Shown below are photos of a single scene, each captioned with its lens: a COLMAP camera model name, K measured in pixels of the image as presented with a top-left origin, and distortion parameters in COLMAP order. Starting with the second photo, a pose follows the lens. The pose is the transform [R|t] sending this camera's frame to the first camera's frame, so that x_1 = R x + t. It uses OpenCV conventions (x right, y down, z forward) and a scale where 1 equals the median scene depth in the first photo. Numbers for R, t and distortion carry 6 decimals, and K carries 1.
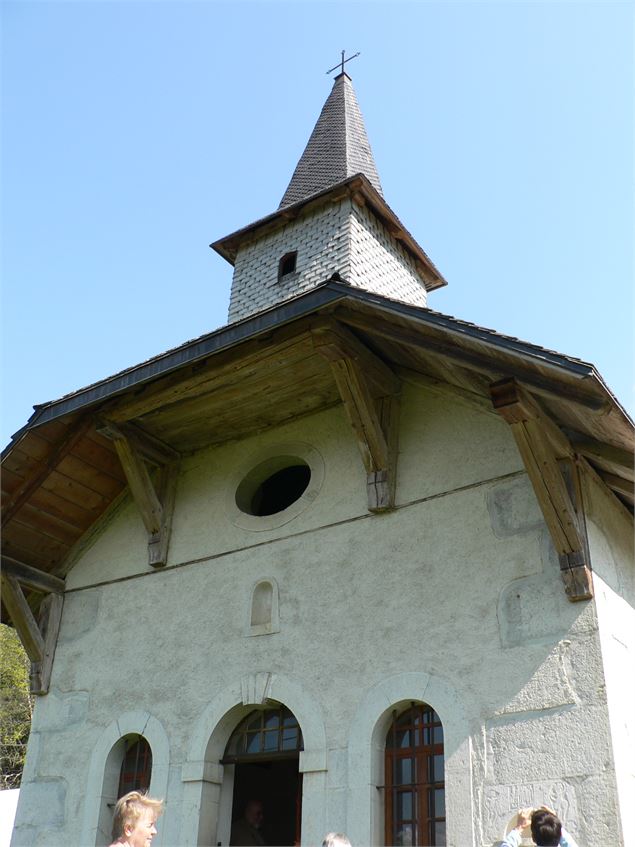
lens RADIAL K [[981.3, 0, 317.5], [0, 981.3, 423.5], [0, 0, 1]] dist [-0.194815, 0.207897]
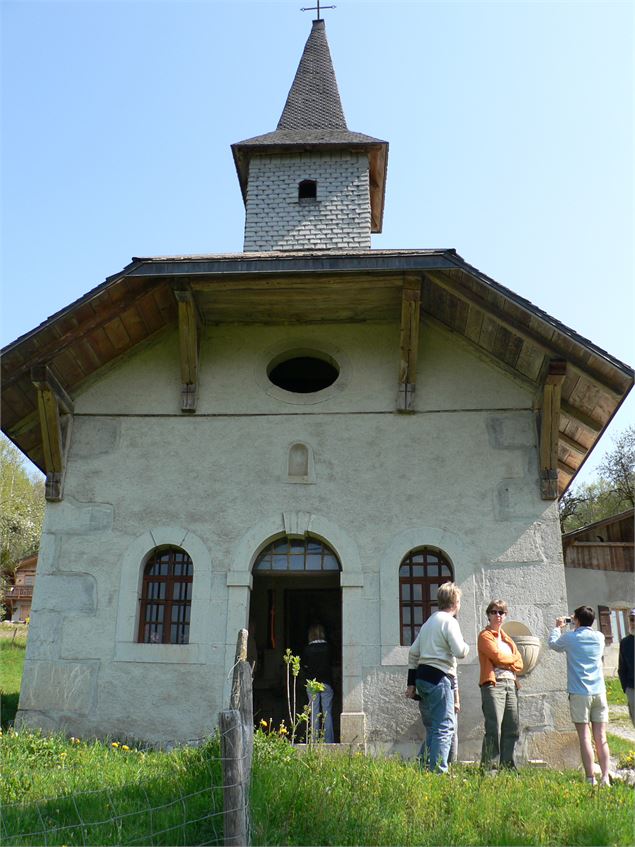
lens RADIAL K [[981.3, 0, 317.5], [0, 981.3, 423.5], [0, 0, 1]] dist [-0.194815, 0.207897]
pose [[0.835518, 0.171101, 0.522144, -0.762483], [-0.255293, 0.962366, 0.093153, 0.005513], [-0.486555, -0.211131, 0.847755, -0.141780]]
